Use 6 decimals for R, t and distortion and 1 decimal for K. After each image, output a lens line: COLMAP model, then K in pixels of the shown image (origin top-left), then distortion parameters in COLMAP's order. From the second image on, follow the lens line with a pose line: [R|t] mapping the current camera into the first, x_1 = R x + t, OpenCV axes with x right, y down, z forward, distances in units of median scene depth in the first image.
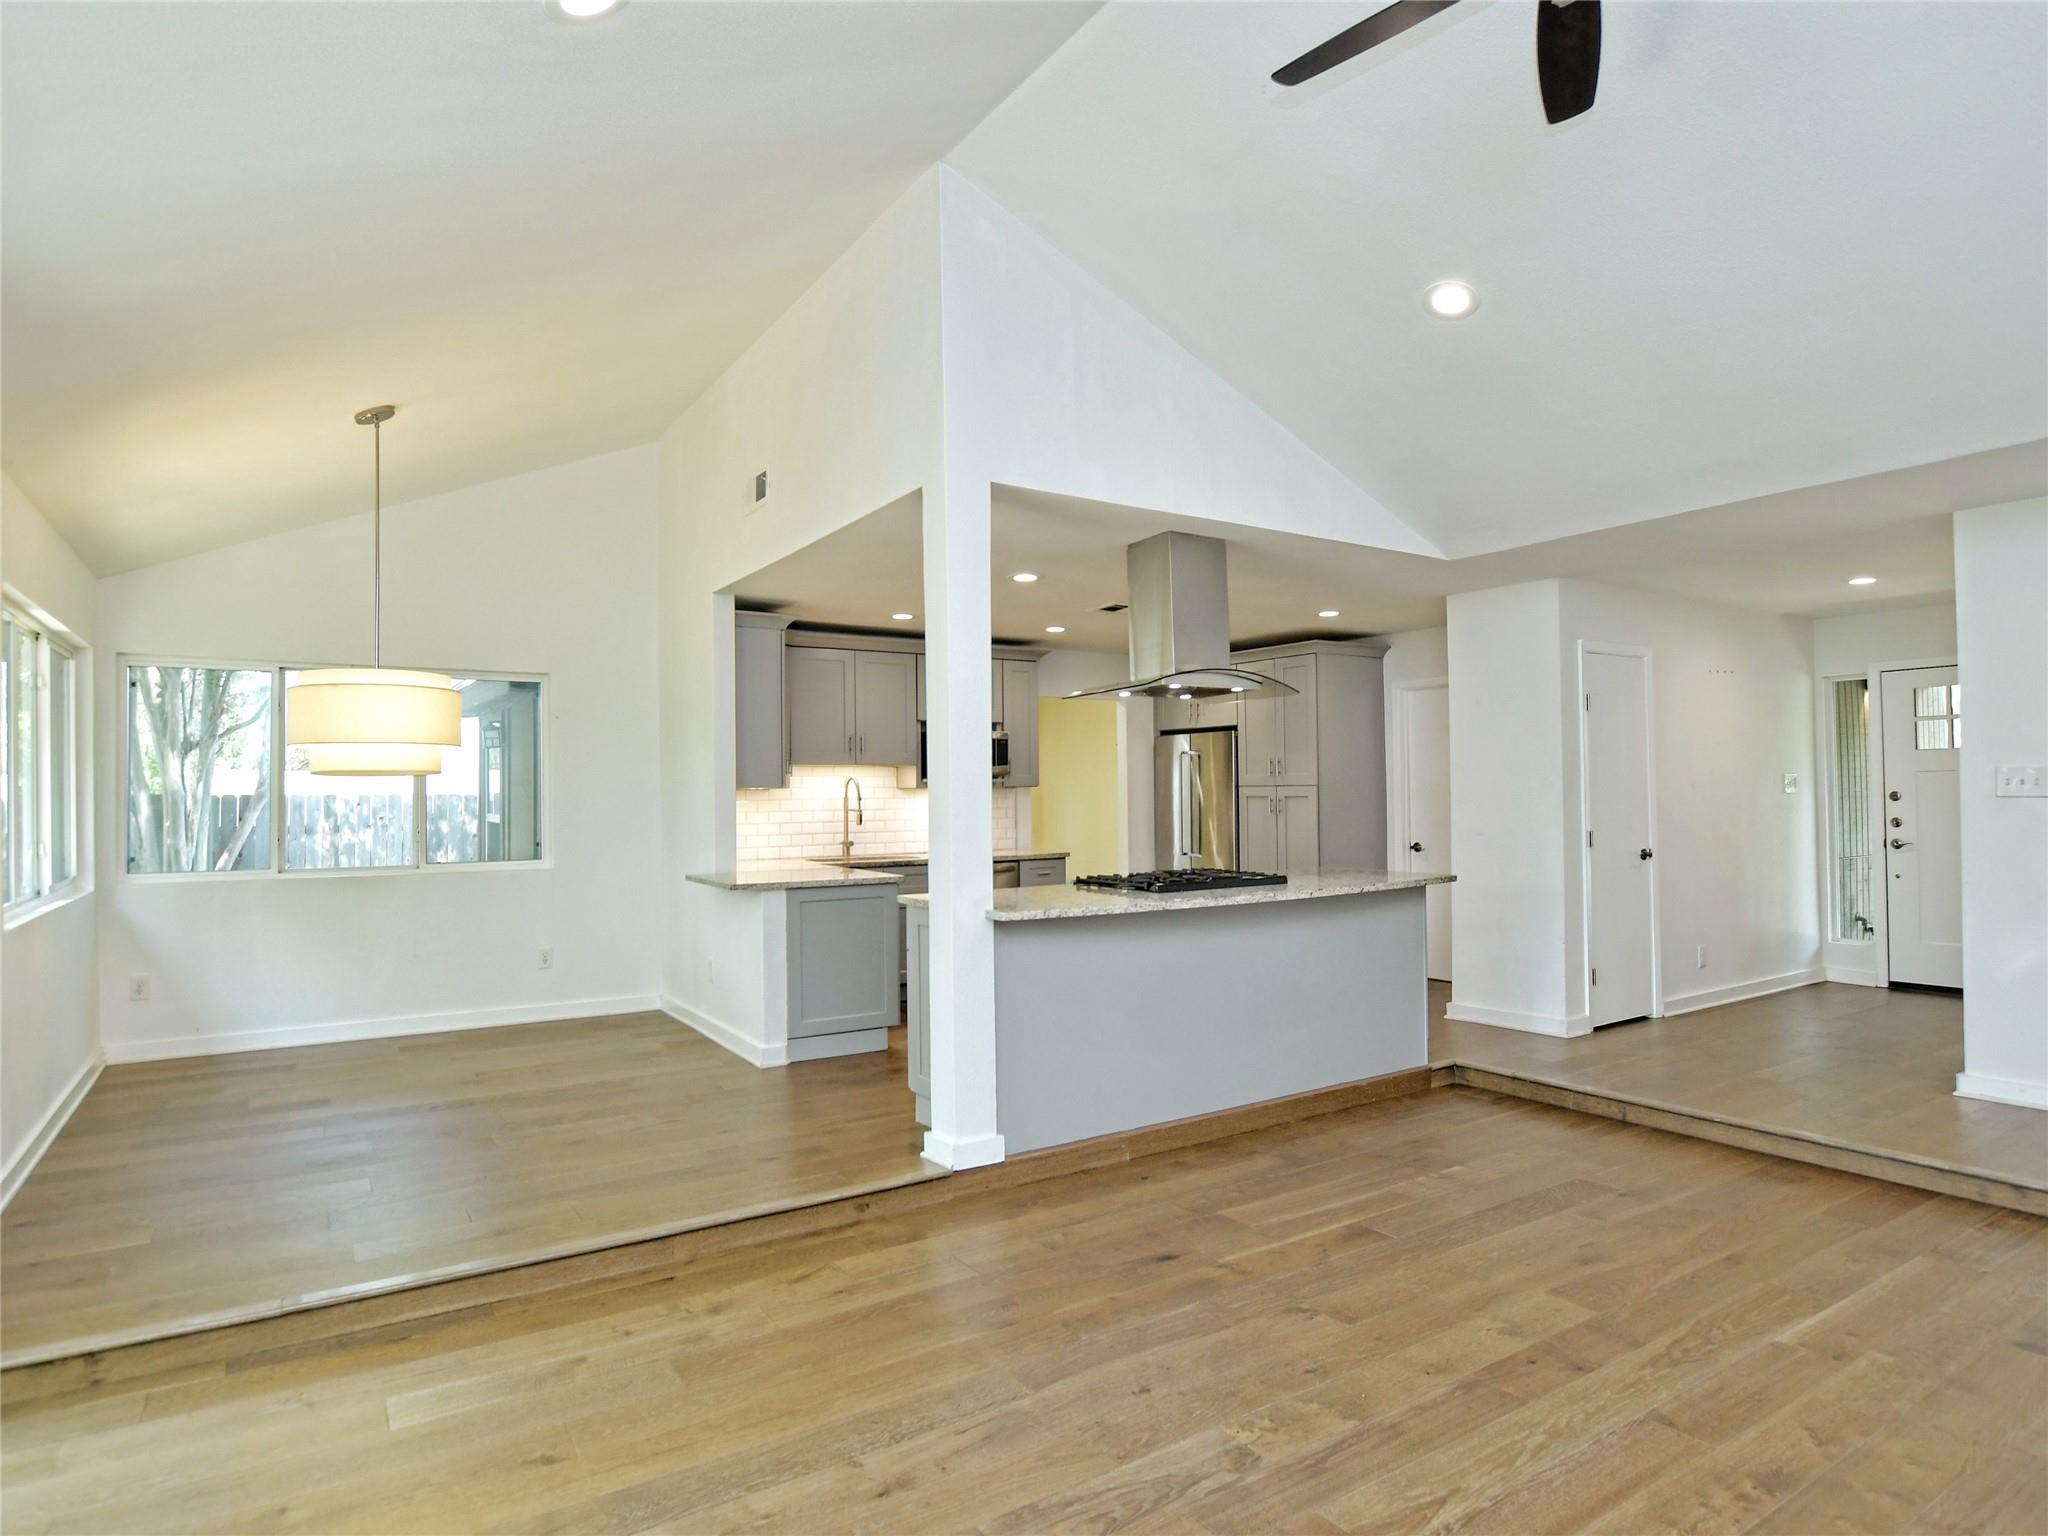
lens RADIAL K [[1135.0, 0, 1012.1], [0, 1135.0, 773.8], [0, 0, 1]] dist [-0.024599, 0.000862]
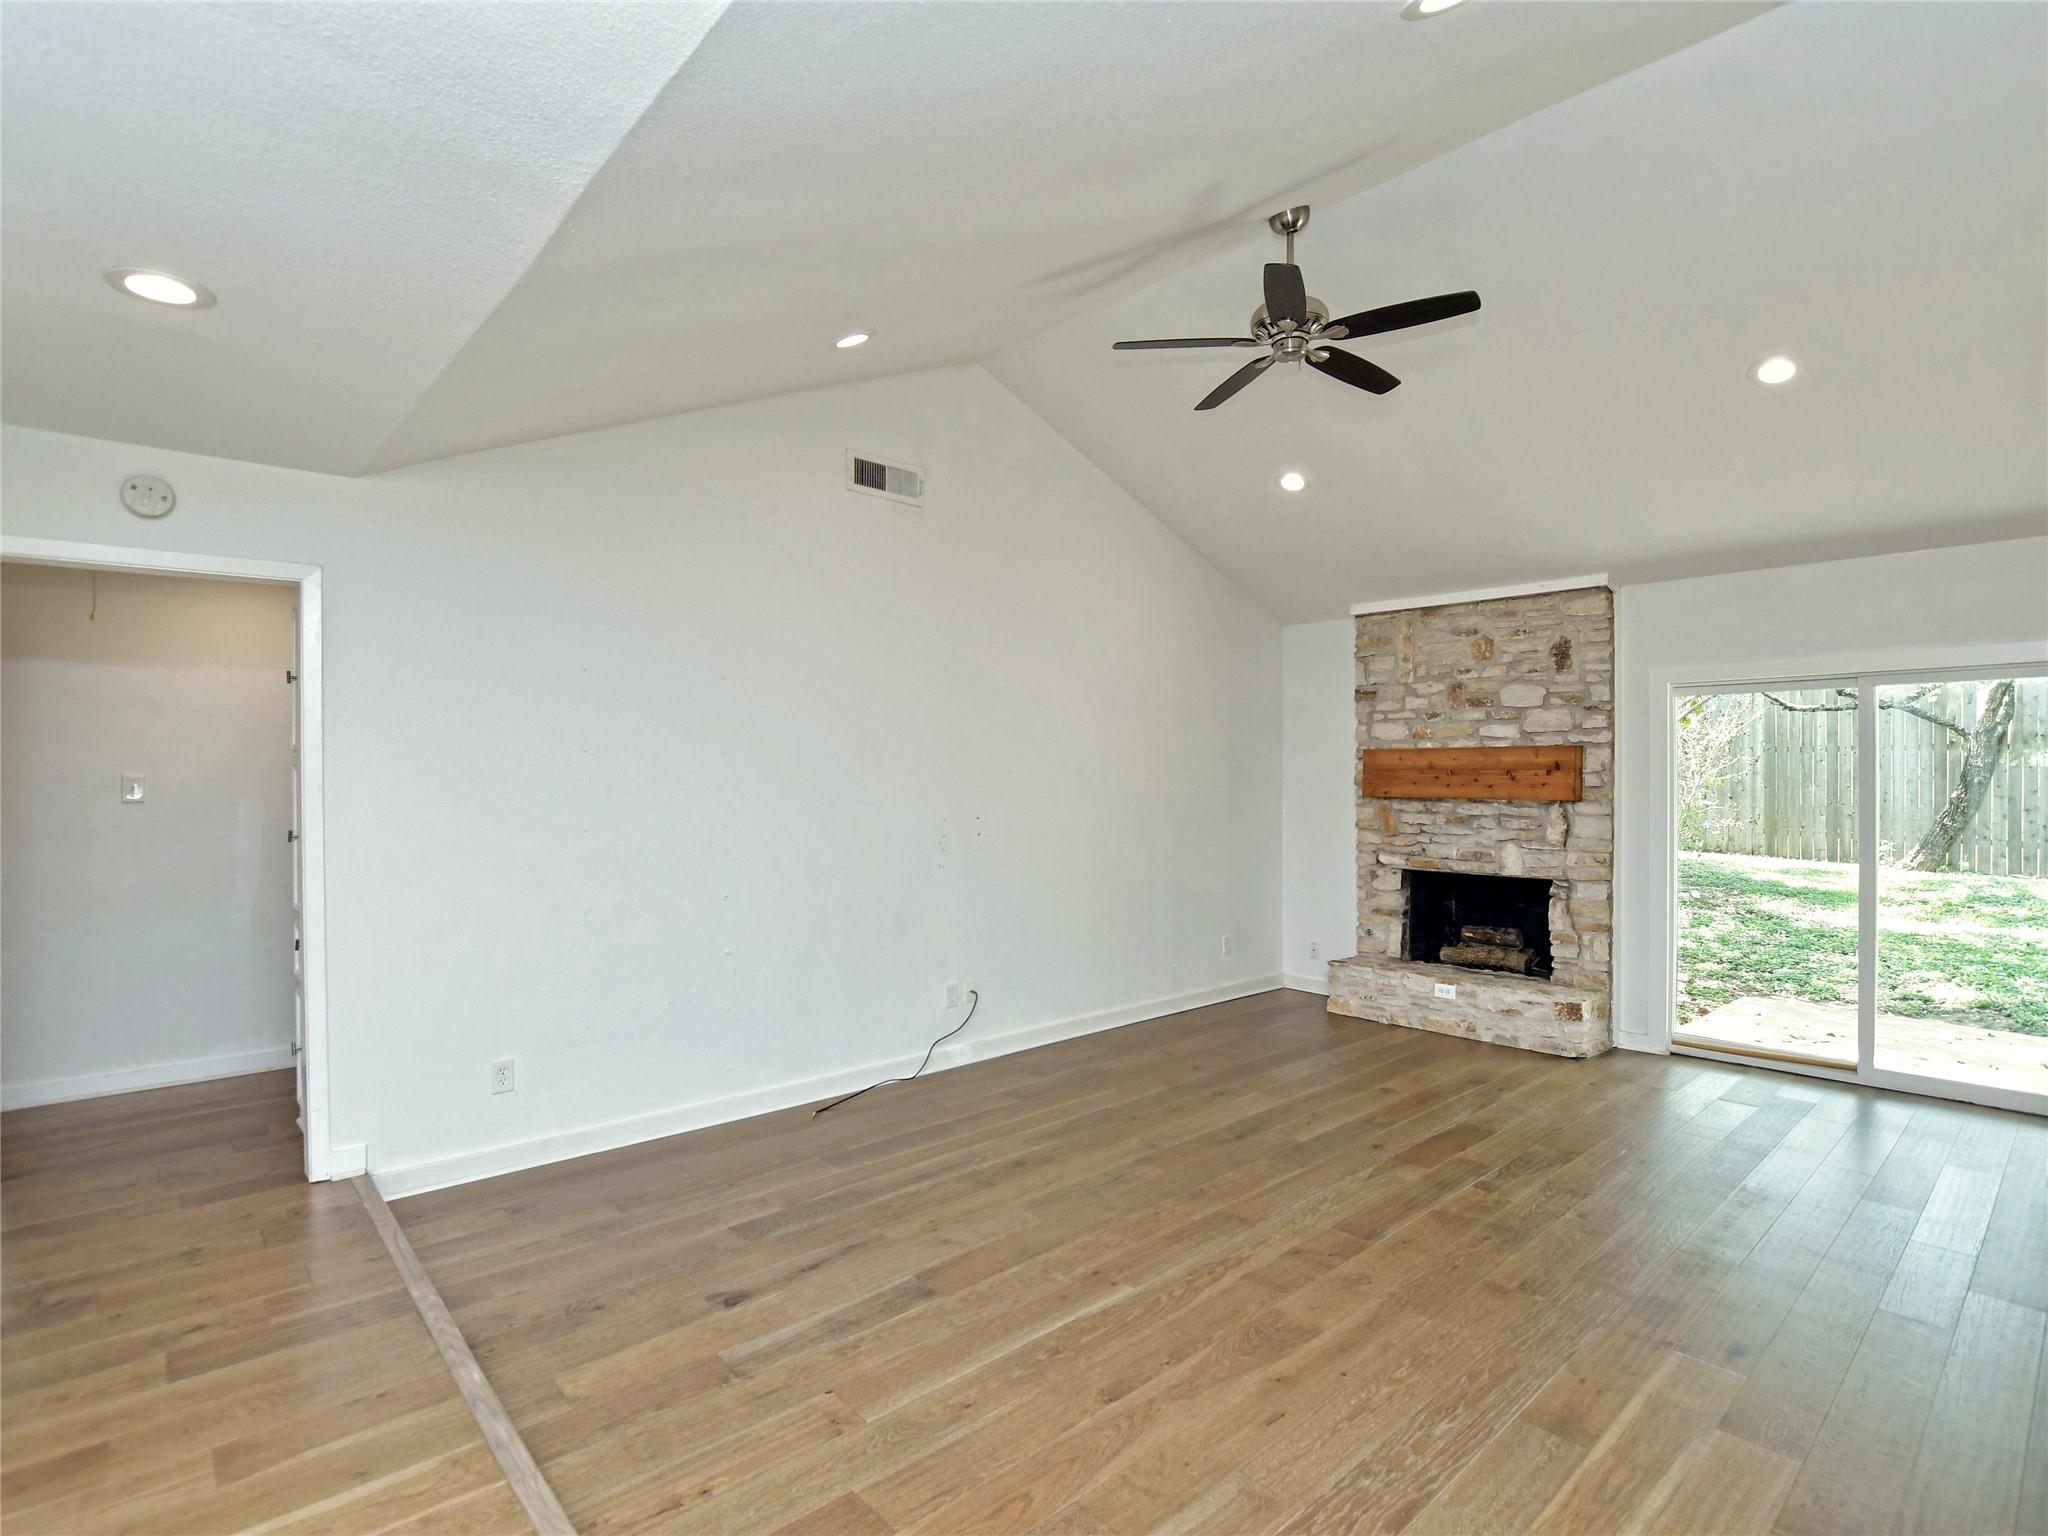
lens RADIAL K [[1010.9, 0, 1007.5], [0, 1010.9, 773.6], [0, 0, 1]] dist [-0.030659, 0.001131]
pose [[-0.987902, 0.011518, -0.154650, 0.457501], [0.014122, 0.999776, -0.015748, -0.004171], [0.154434, -0.017741, -0.987844, 0.953268]]
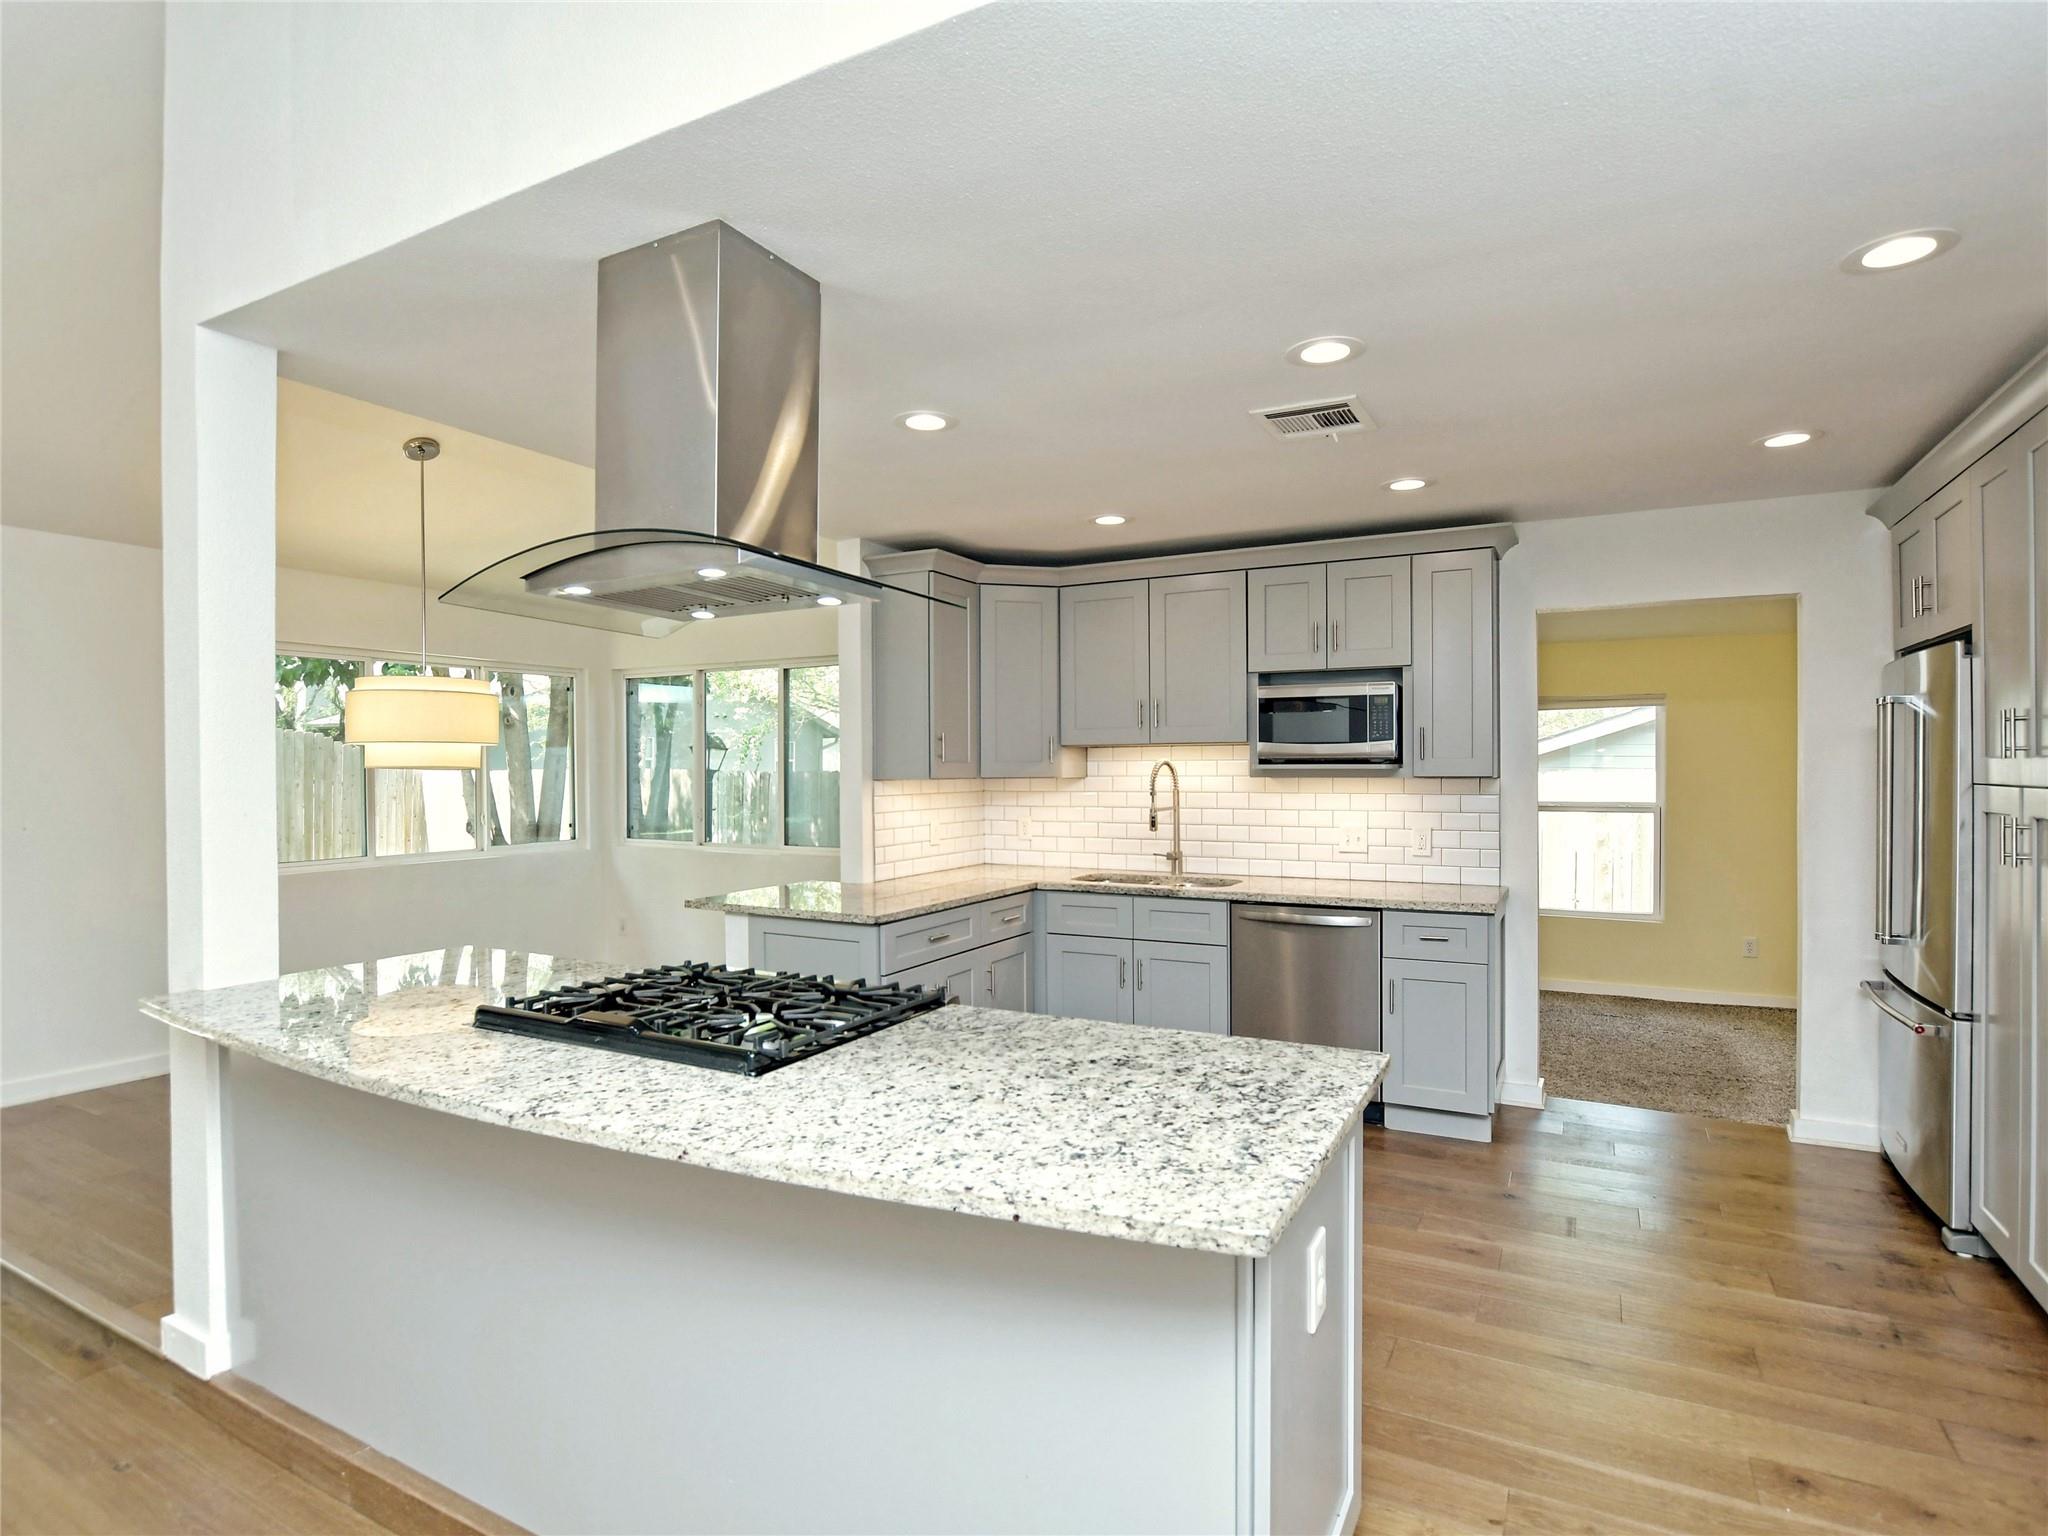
lens RADIAL K [[1072.1, 0, 1013.0], [0, 1072.1, 777.4], [0, 0, 1]] dist [-0.027016, 0.002195]
pose [[0.481118, 0.015378, -0.876521, 0.498121], [0.015031, 0.999554, 0.025787, -0.007216], [0.876527, -0.025581, 0.480672, 0.764235]]
